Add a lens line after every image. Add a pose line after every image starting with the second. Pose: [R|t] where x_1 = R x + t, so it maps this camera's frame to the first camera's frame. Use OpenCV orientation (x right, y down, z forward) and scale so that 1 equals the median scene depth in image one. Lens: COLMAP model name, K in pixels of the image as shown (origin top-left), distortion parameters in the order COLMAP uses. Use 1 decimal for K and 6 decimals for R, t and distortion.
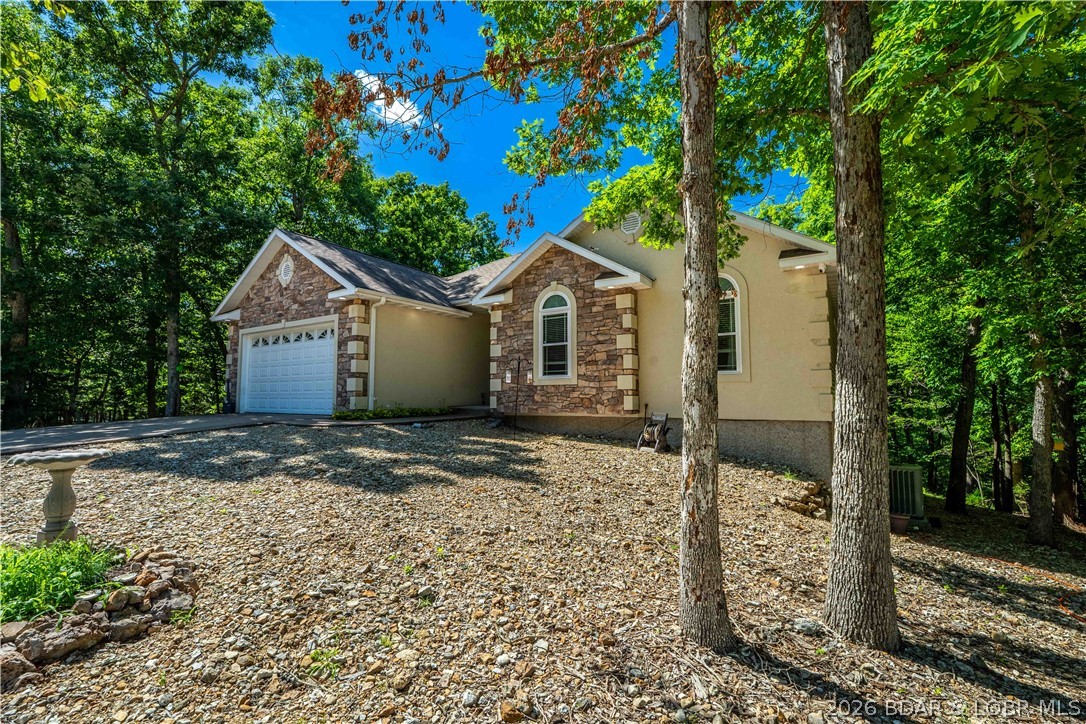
lens RADIAL K [[477.9, 0, 543.0], [0, 477.9, 362.0], [0, 0, 1]] dist [-0.010366, 0.000245]
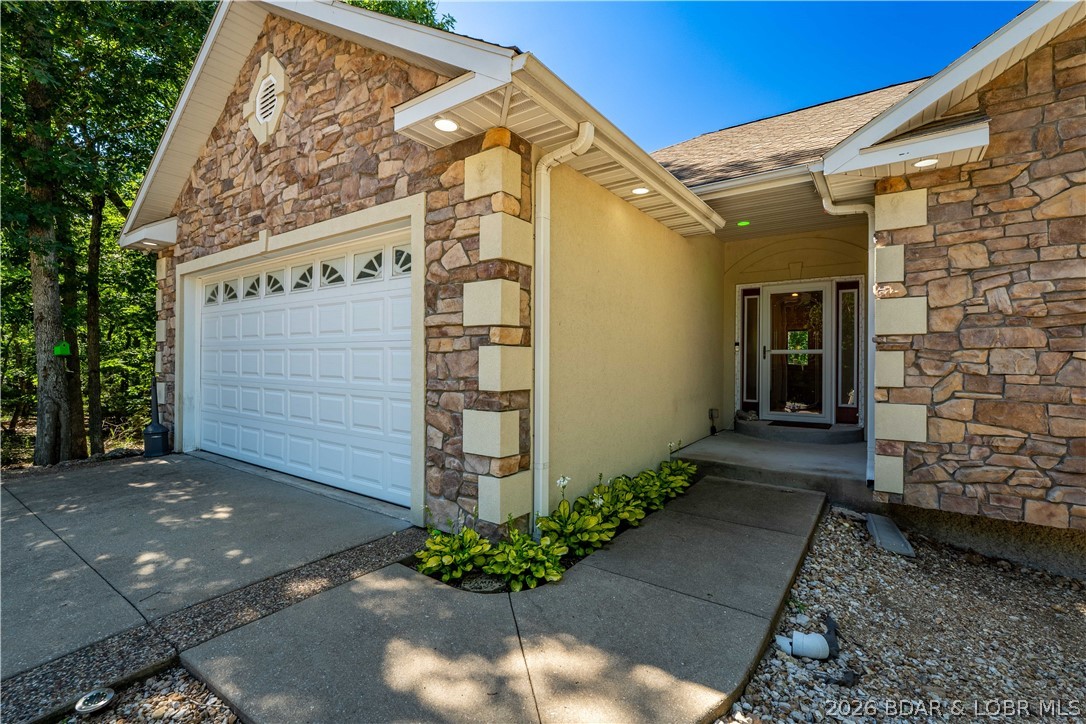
lens RADIAL K [[487.4, 0, 543.0], [0, 487.4, 362.0], [0, 0, 1]] dist [-0.013196, -0.000099]
pose [[0.999161, 0.008649, -0.040031, -0.349183], [-0.005473, 0.996877, 0.078780, -0.018519], [0.040588, -0.078495, 0.996088, 0.703592]]
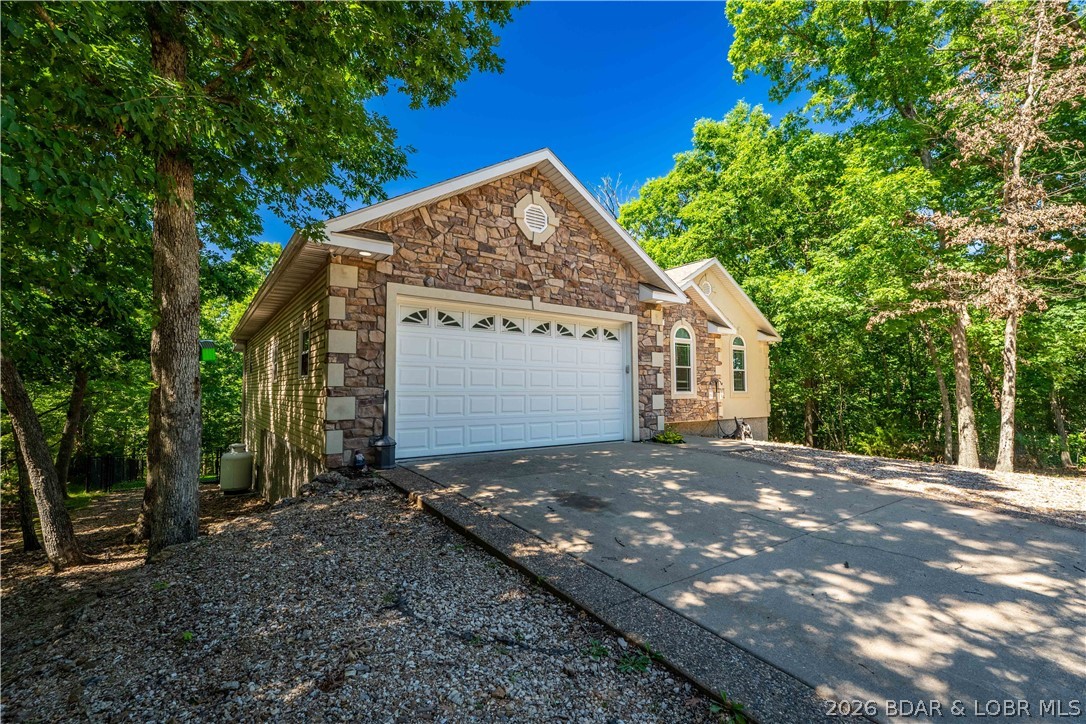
lens RADIAL K [[477.9, 0, 543.0], [0, 477.9, 362.0], [0, 0, 1]] dist [-0.010366, 0.000245]
pose [[0.359028, 0.055544, 0.931673, -1.277948], [-0.071729, 0.996917, -0.031793, 0.016675], [-0.930566, -0.055413, 0.361905, 0.871993]]
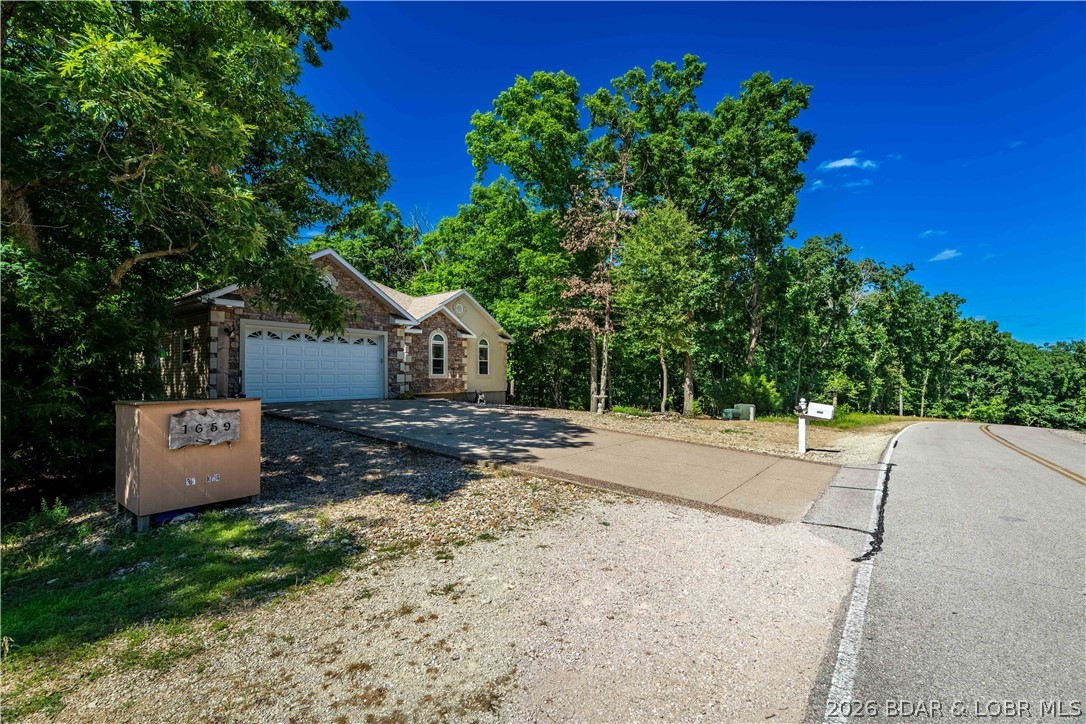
lens RADIAL K [[477.9, 0, 543.0], [0, 477.9, 362.0], [0, 0, 1]] dist [-0.010366, 0.000245]
pose [[0.053450, 0.033509, 0.998008, -1.966521], [-0.070416, 0.997075, -0.029707, 0.005943], [-0.996085, -0.068688, 0.055653, 0.427442]]
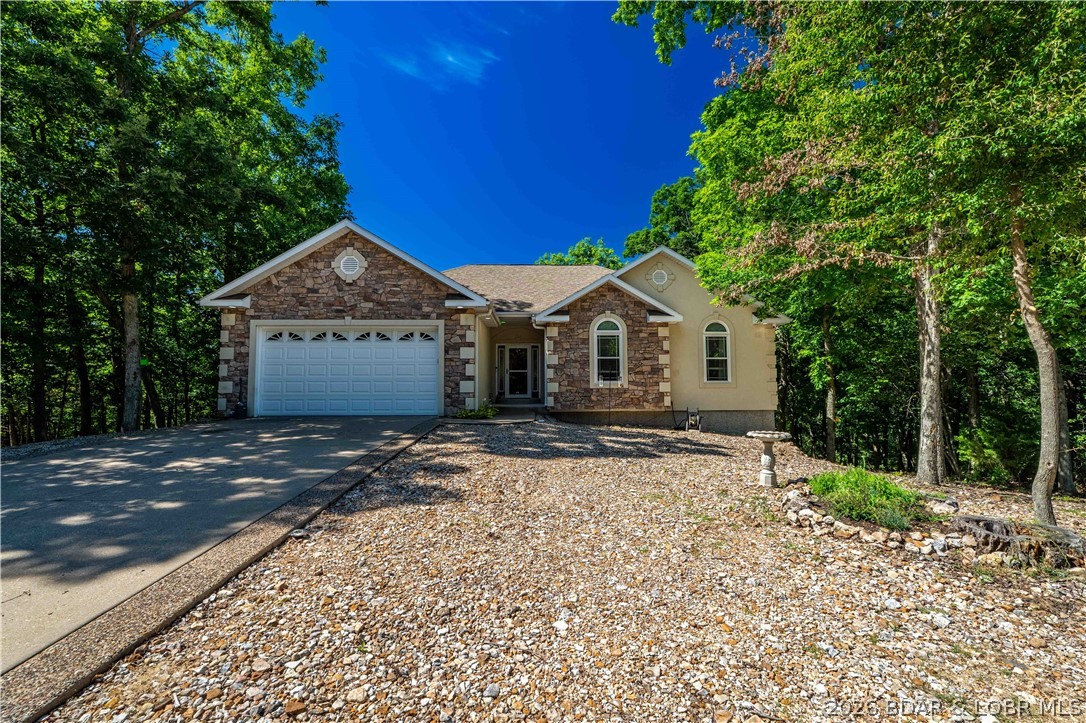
lens RADIAL K [[477.9, 0, 543.0], [0, 477.9, 361.5], [0, 0, 1]] dist [-0.010366, 0.000245]
pose [[0.825999, 0.036093, 0.562515, -0.864212], [-0.040552, 0.999167, -0.004563, -0.012903], [-0.562211, -0.019043, 0.826775, -0.004470]]
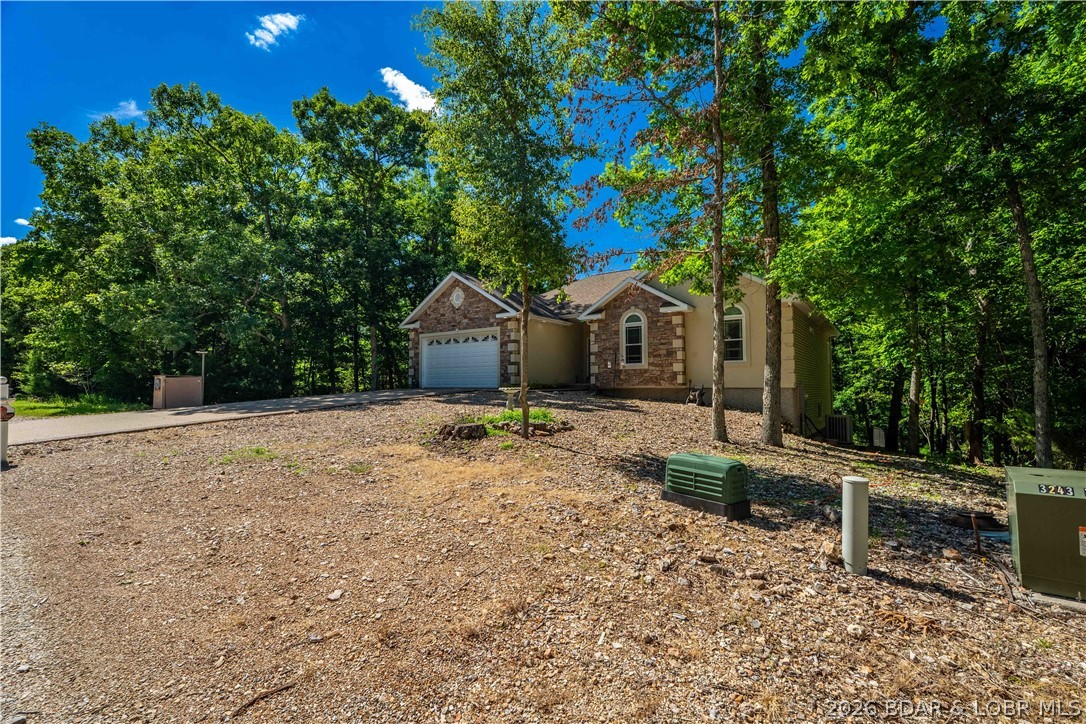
lens RADIAL K [[473.5, 0, 543.0], [0, 473.5, 362.0], [0, 0, 1]] dist [-0.002865, 0.000015]
pose [[0.998497, -0.002070, -0.054766, -0.195759], [0.003342, 0.999726, 0.023147, -0.015569], [0.054704, -0.023295, 0.998231, -0.648752]]
